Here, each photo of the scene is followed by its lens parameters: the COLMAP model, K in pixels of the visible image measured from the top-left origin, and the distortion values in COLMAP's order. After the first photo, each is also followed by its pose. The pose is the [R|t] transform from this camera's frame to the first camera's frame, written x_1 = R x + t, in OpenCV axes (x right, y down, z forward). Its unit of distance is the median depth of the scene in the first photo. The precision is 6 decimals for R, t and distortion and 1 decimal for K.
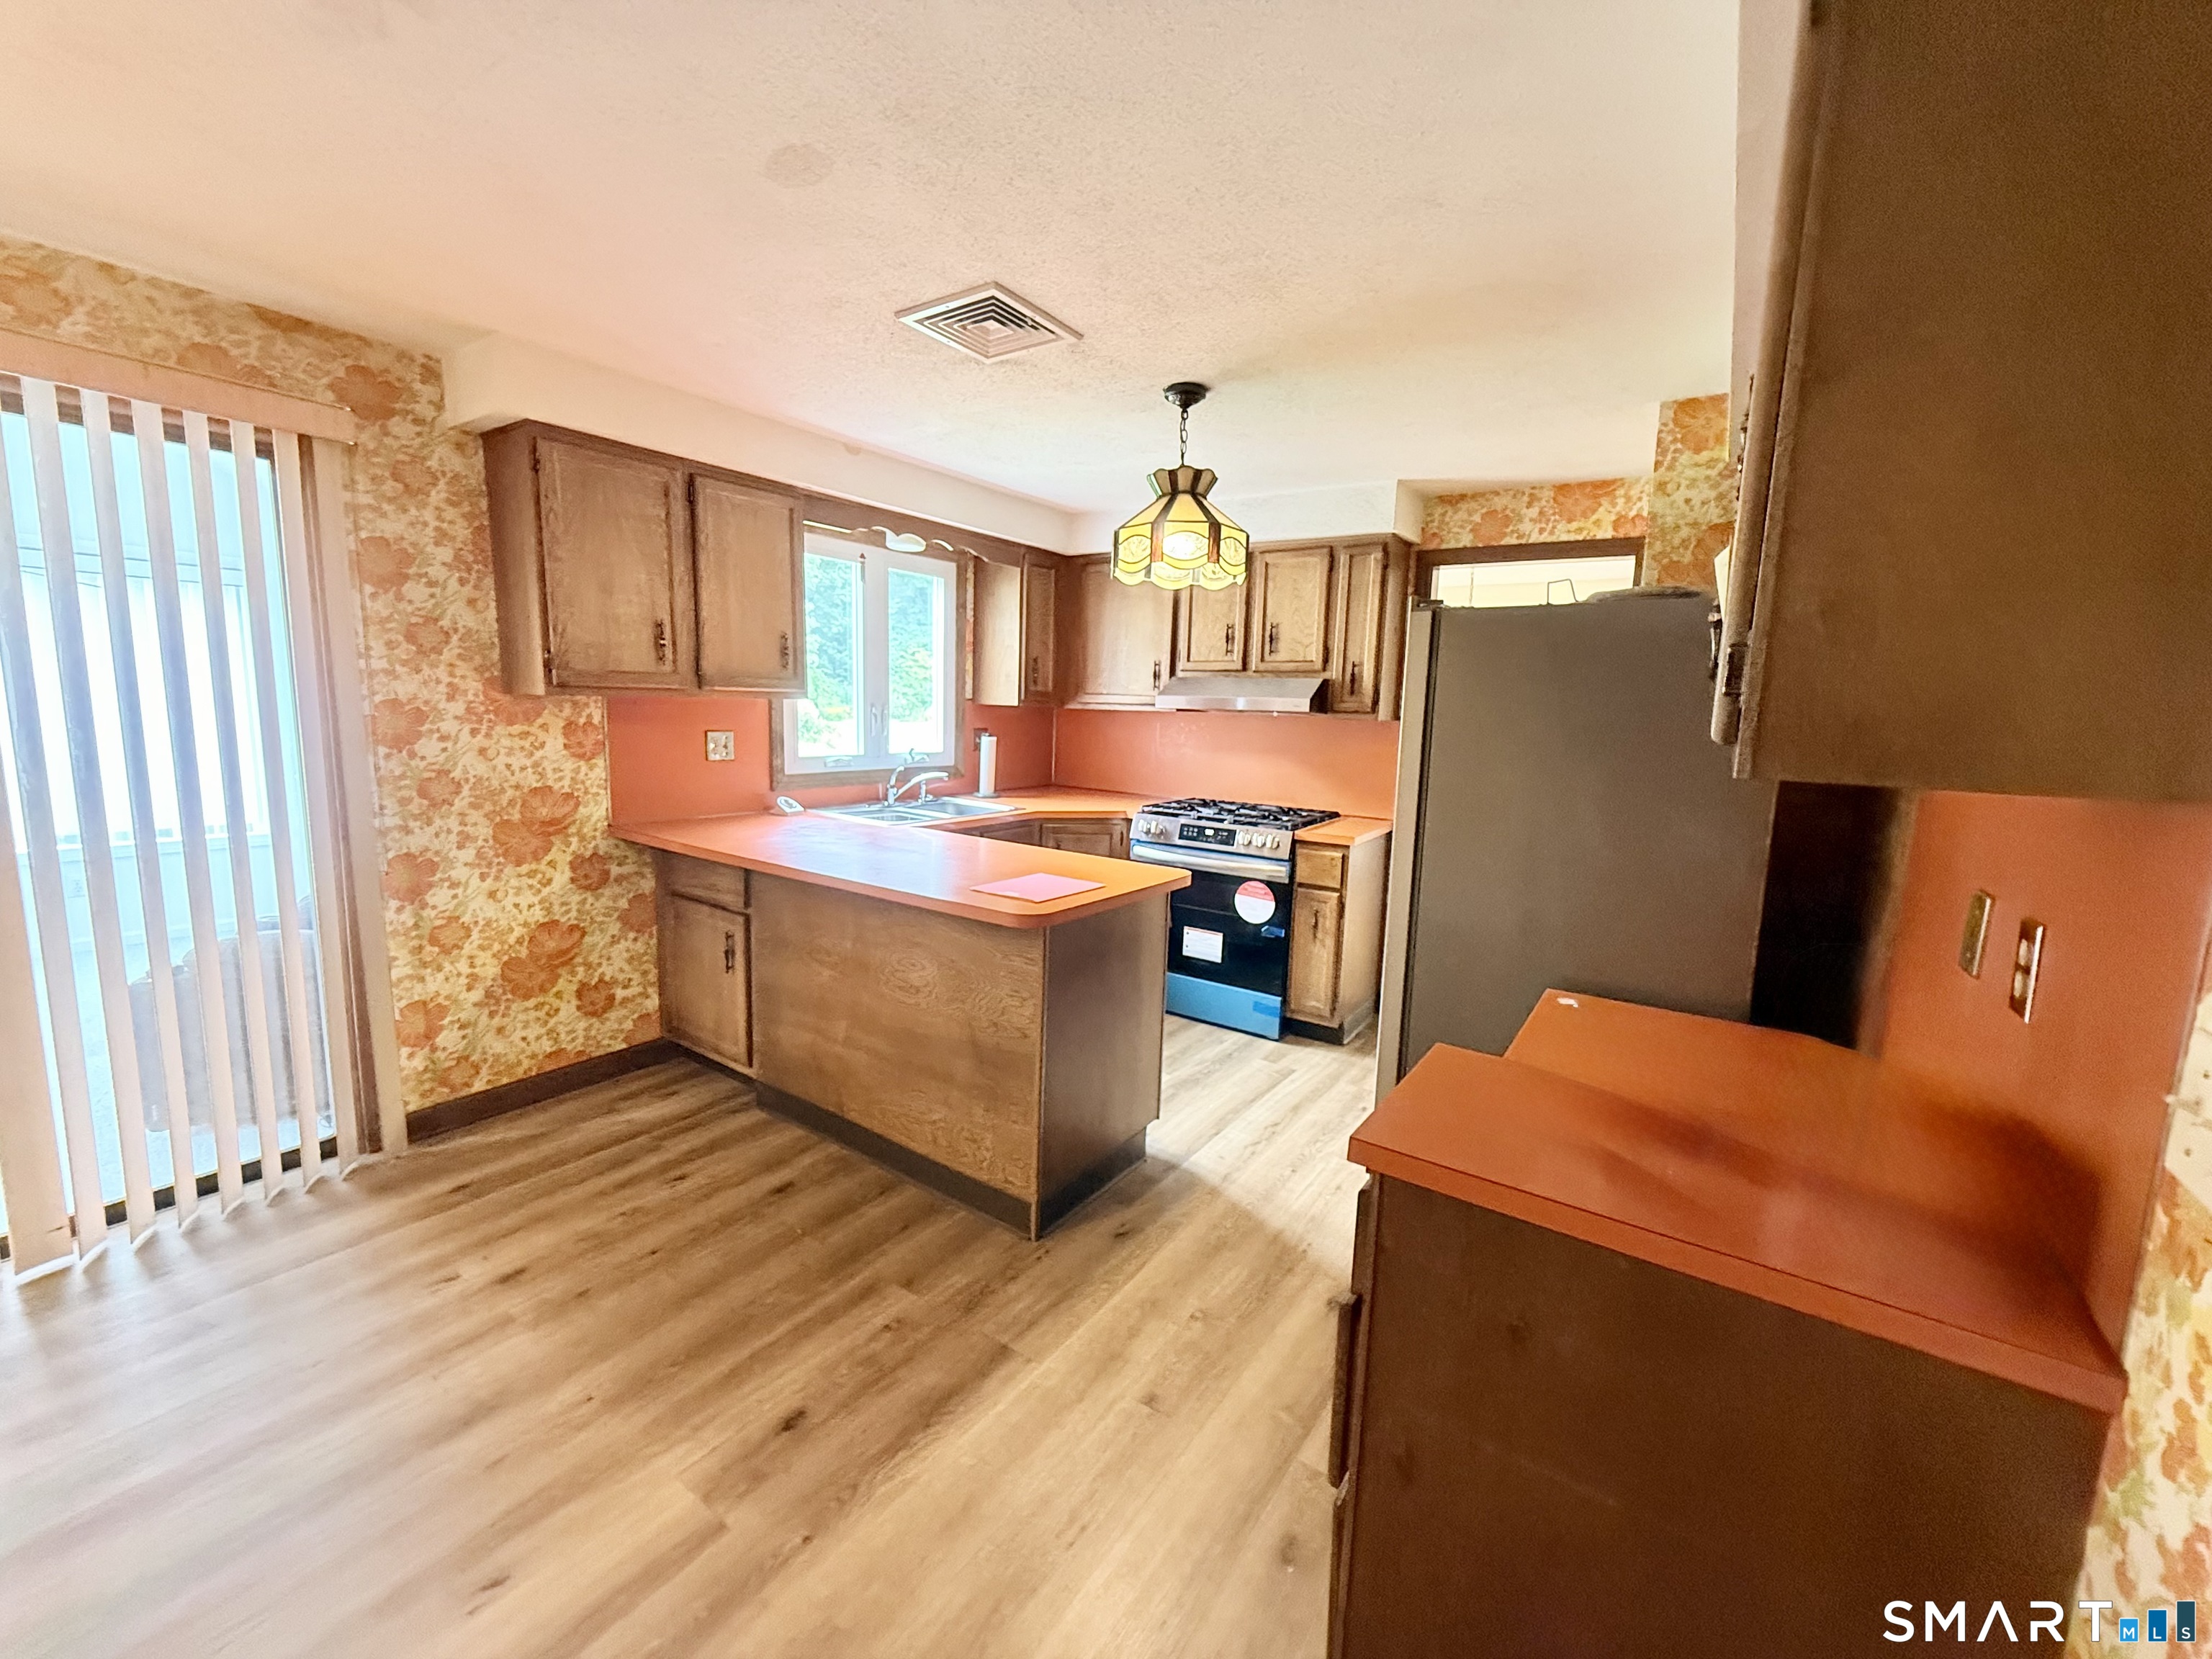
lens RADIAL K [[872.6, 0, 1106.0], [0, 872.6, 829.5], [0, 0, 1]] dist [-0.004540, -0.000117]
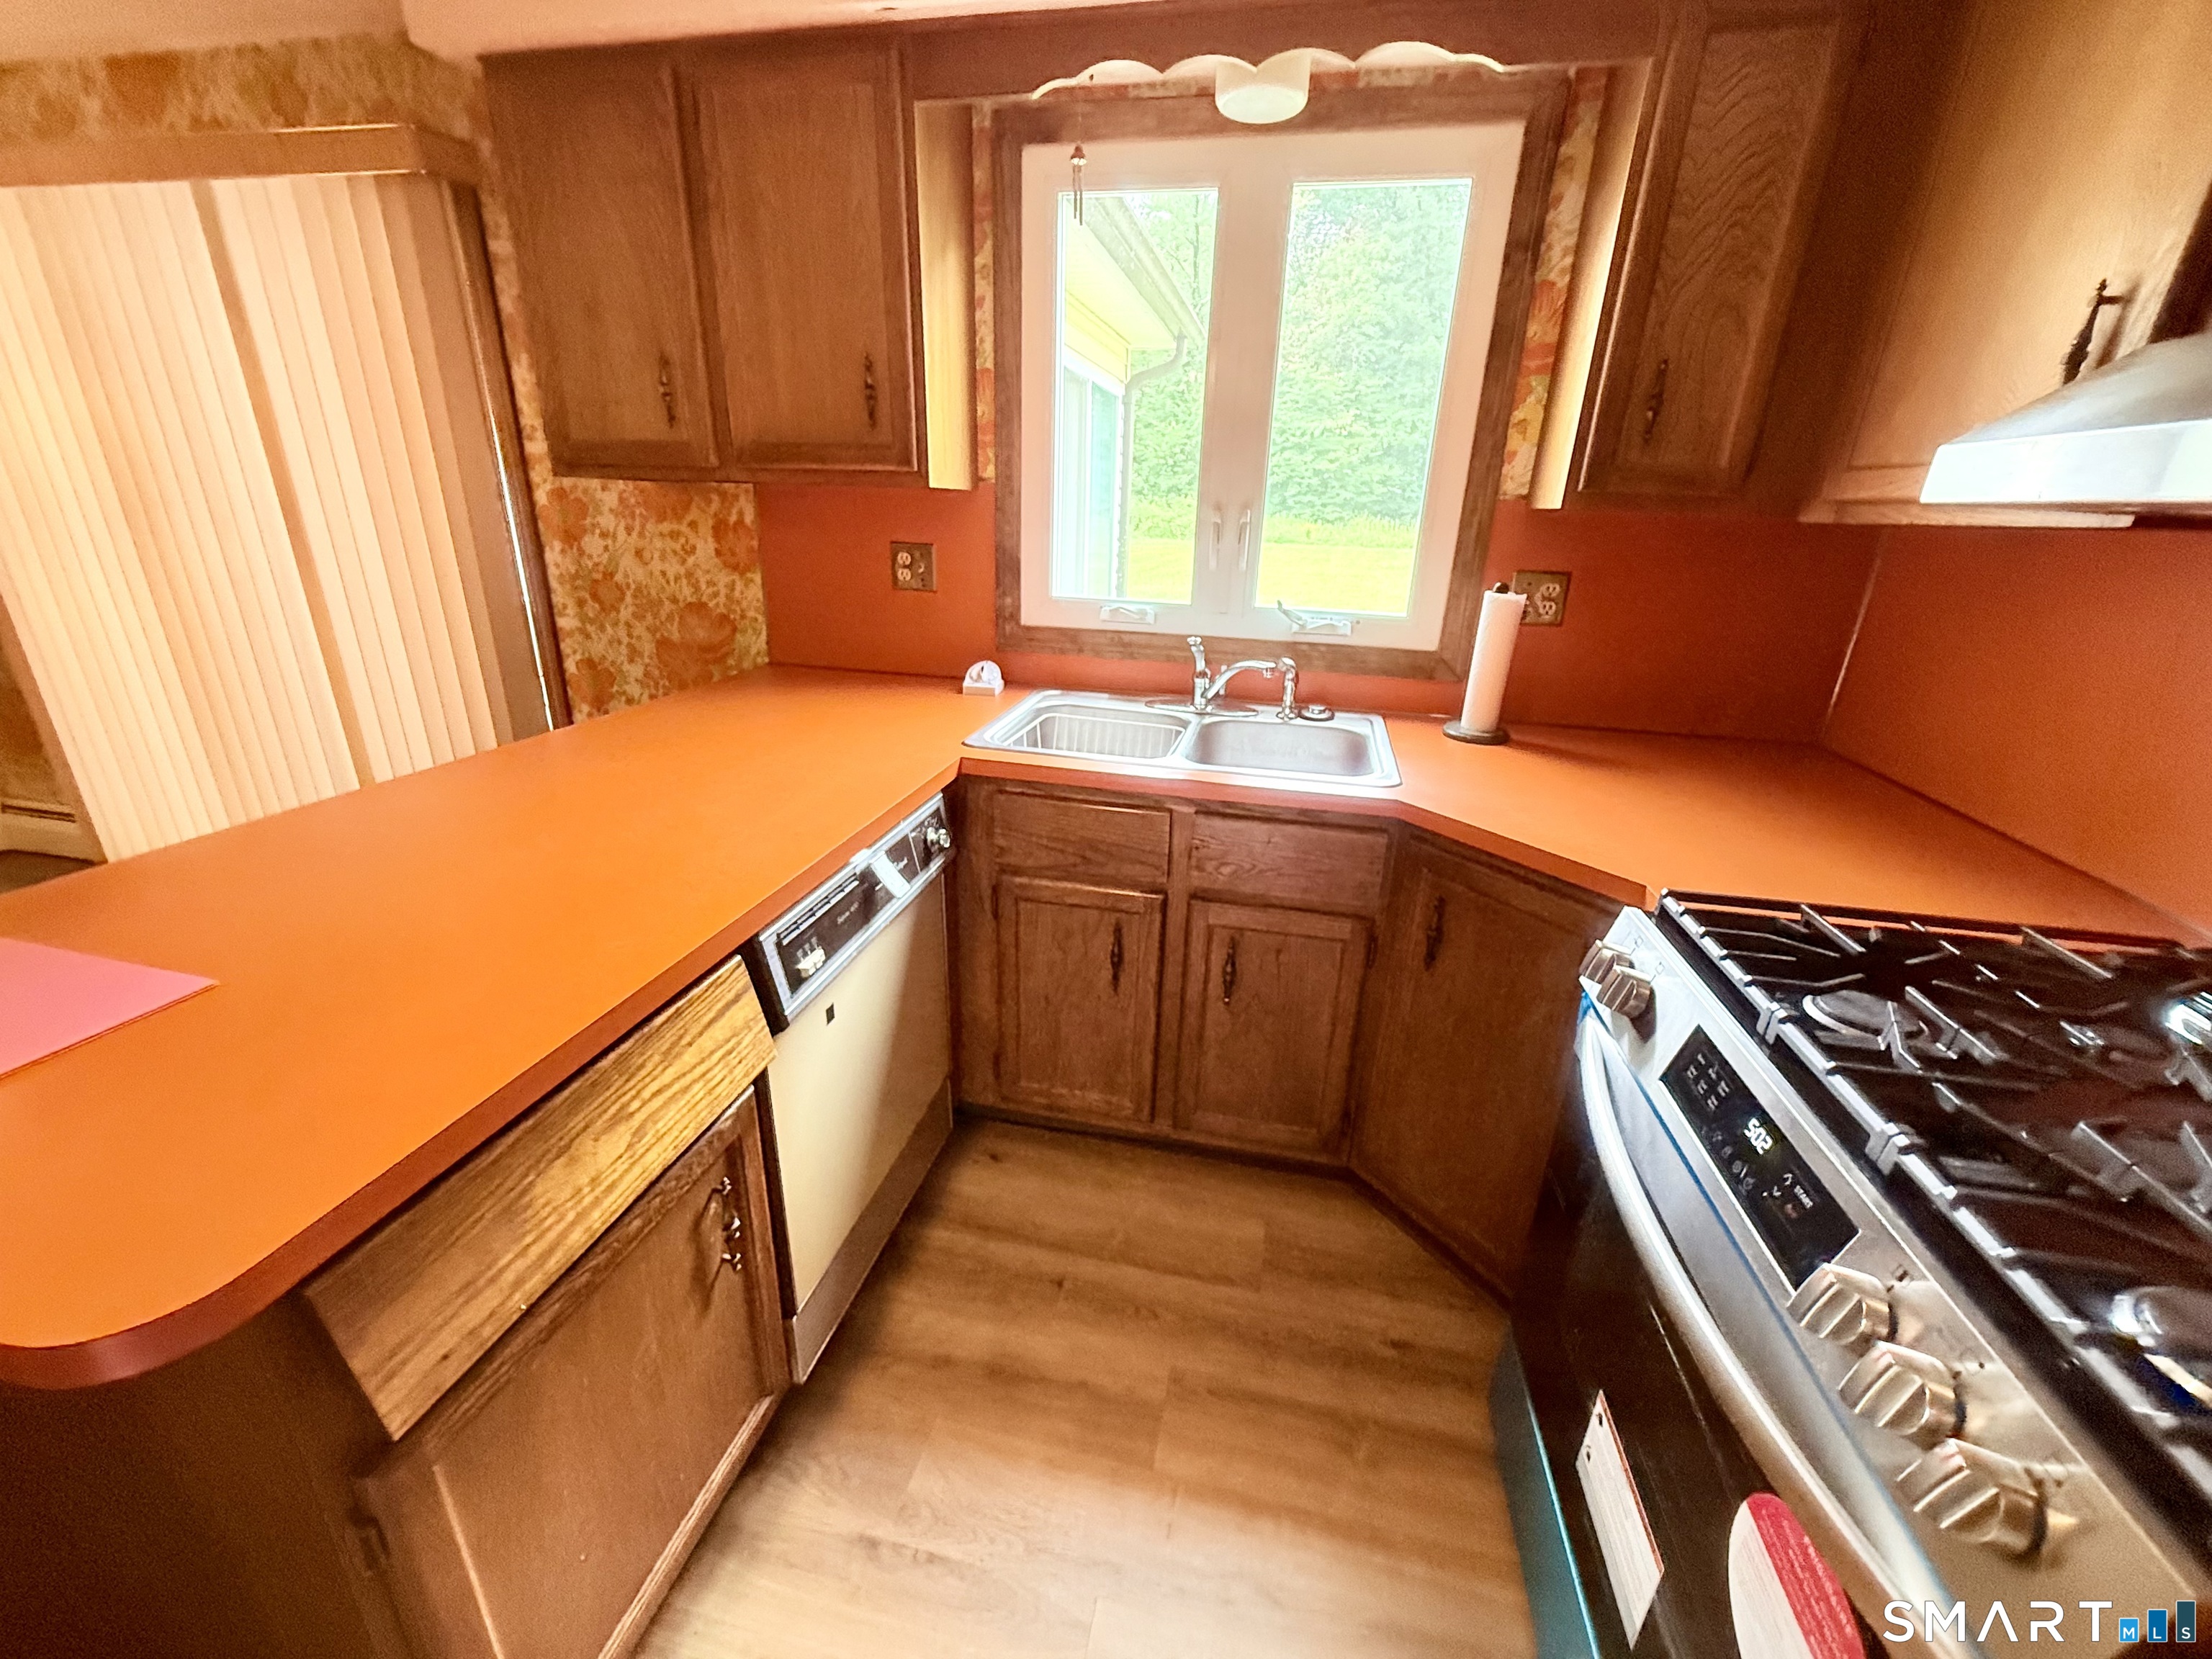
lens RADIAL K [[872.6, 0, 1106.0], [0, 872.6, 829.5], [0, 0, 1]] dist [-0.004540, -0.000117]
pose [[0.386676, 0.308266, -0.869169, 0.219657], [-0.152355, 0.950881, 0.269467, -0.099385], [0.909544, 0.028226, 0.414649, 0.805617]]
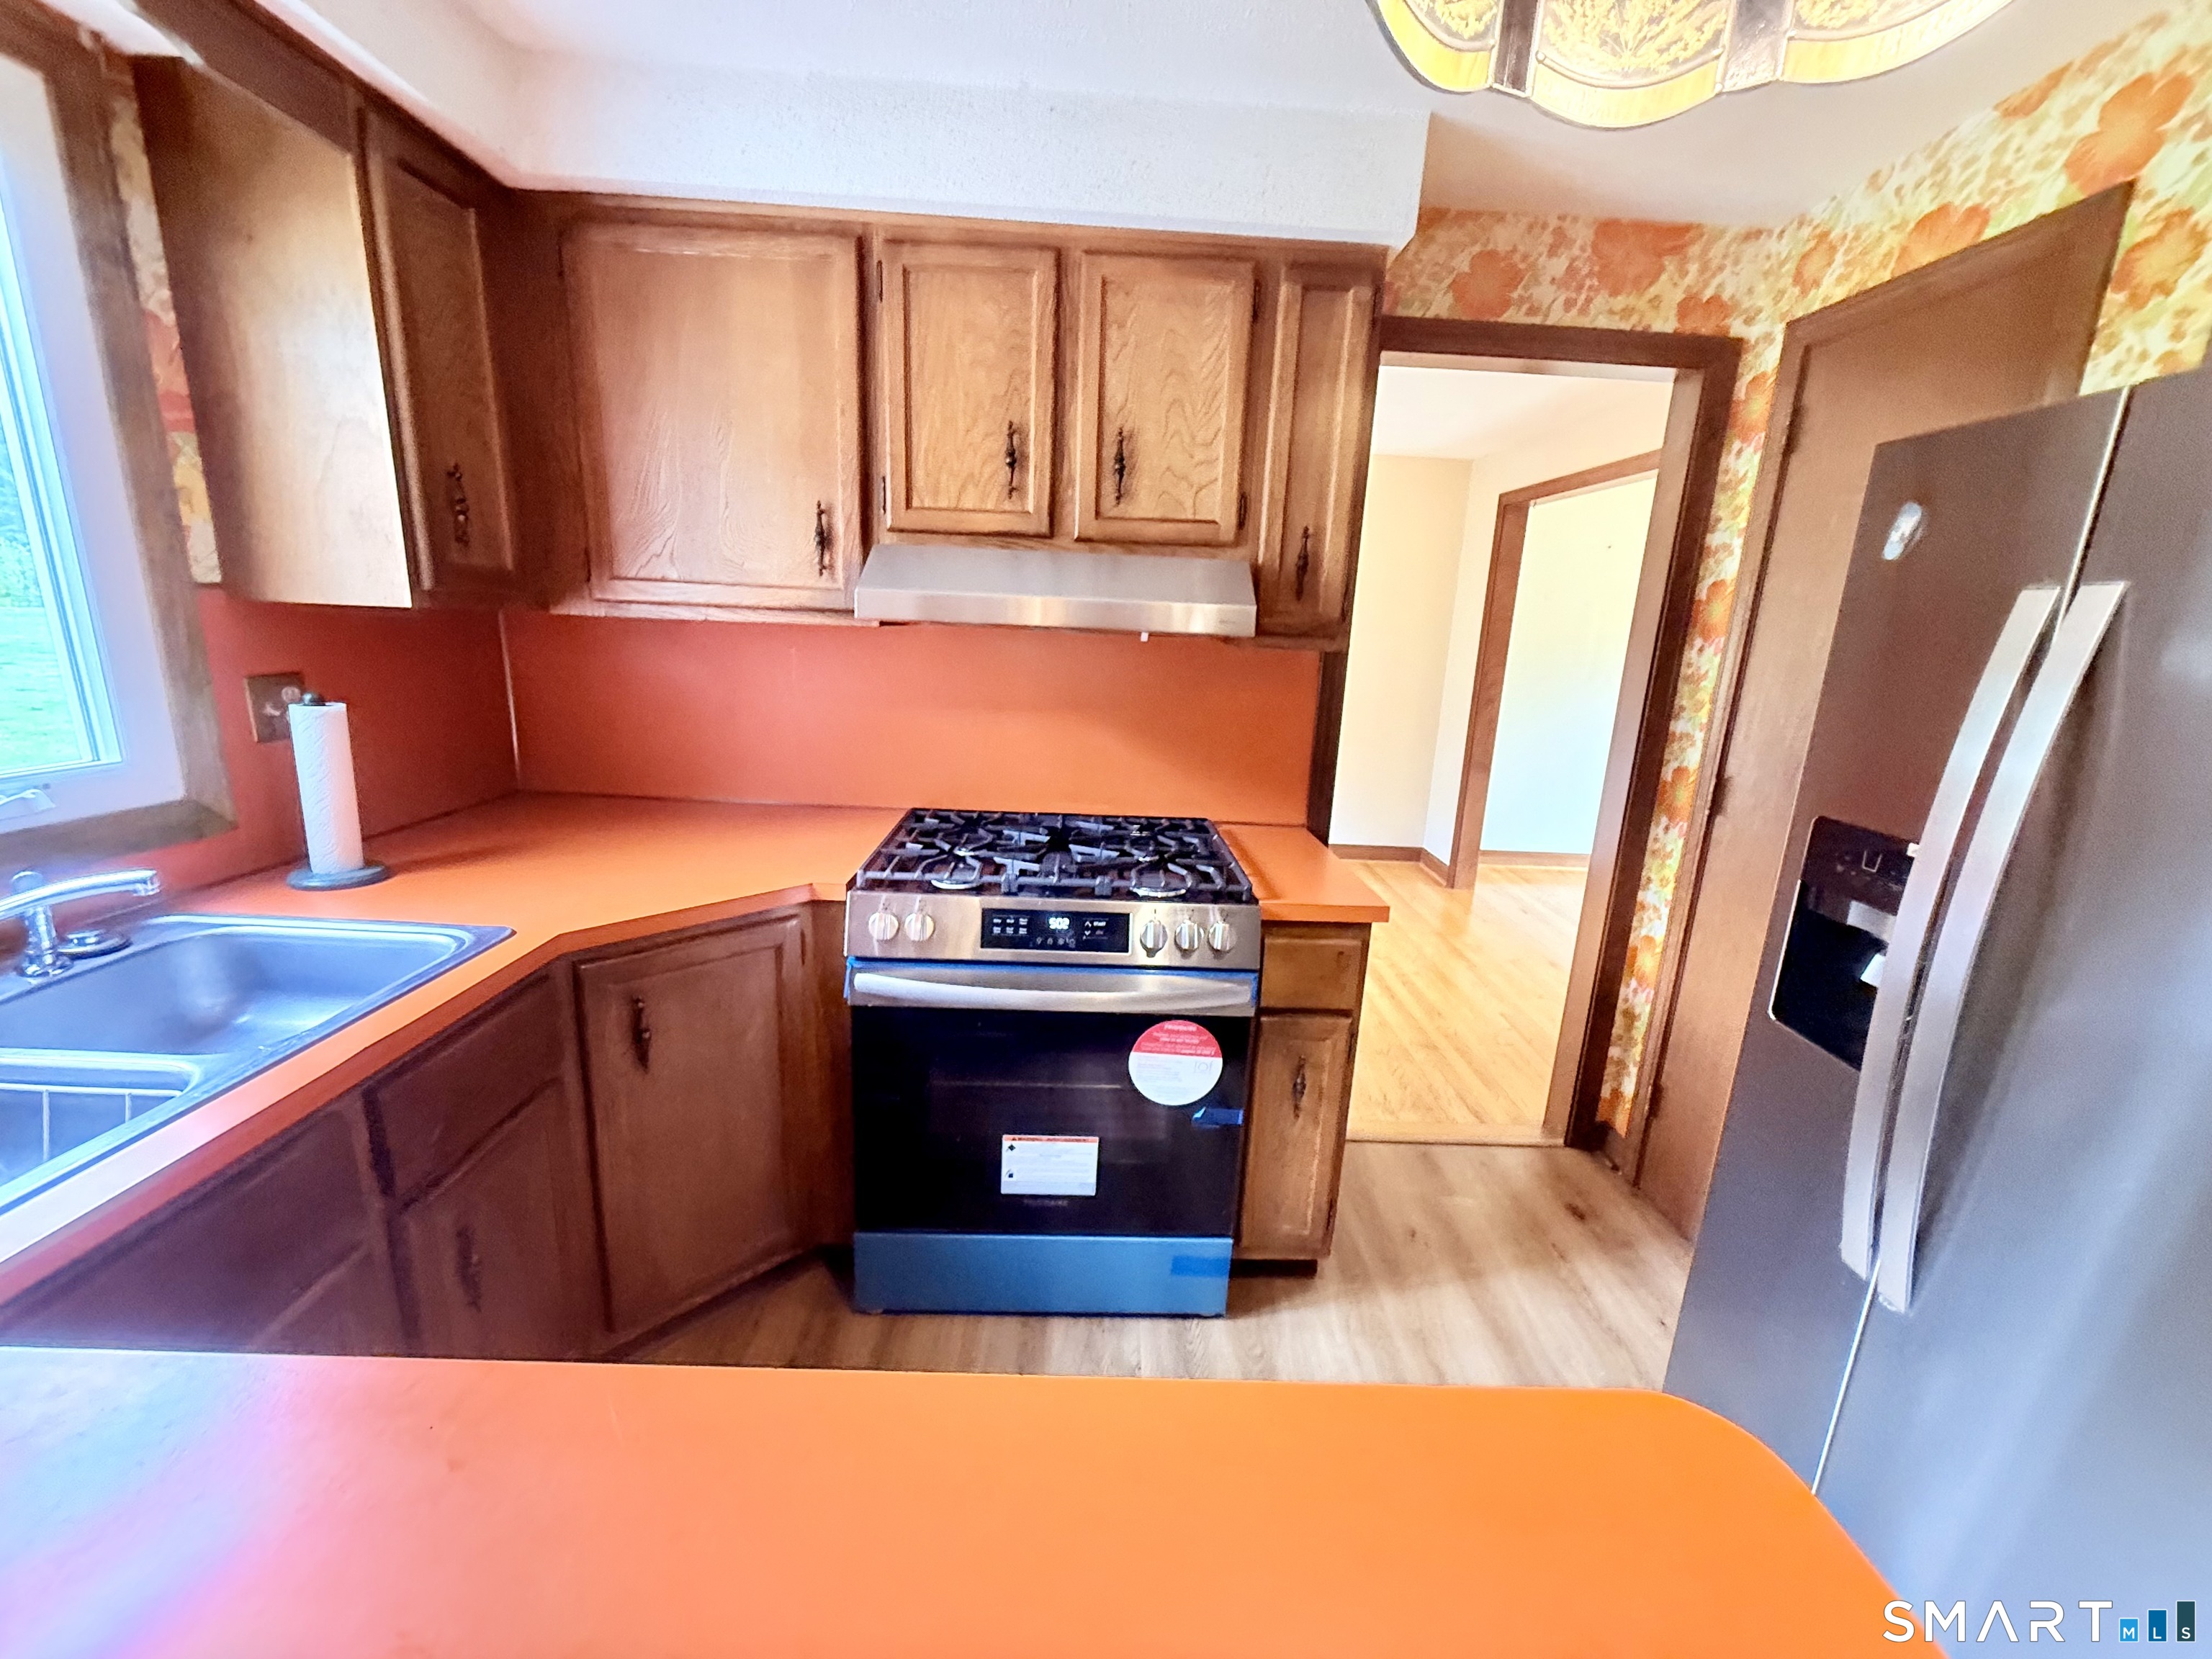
lens RADIAL K [[872.6, 0, 1106.0], [0, 872.6, 829.5], [0, 0, 1]] dist [-0.004540, -0.000117]
pose [[0.814548, -0.133561, 0.564511, -0.099891], [0.065315, 0.988062, 0.139527, -0.103548], [-0.576407, -0.076781, 0.813548, 0.669043]]
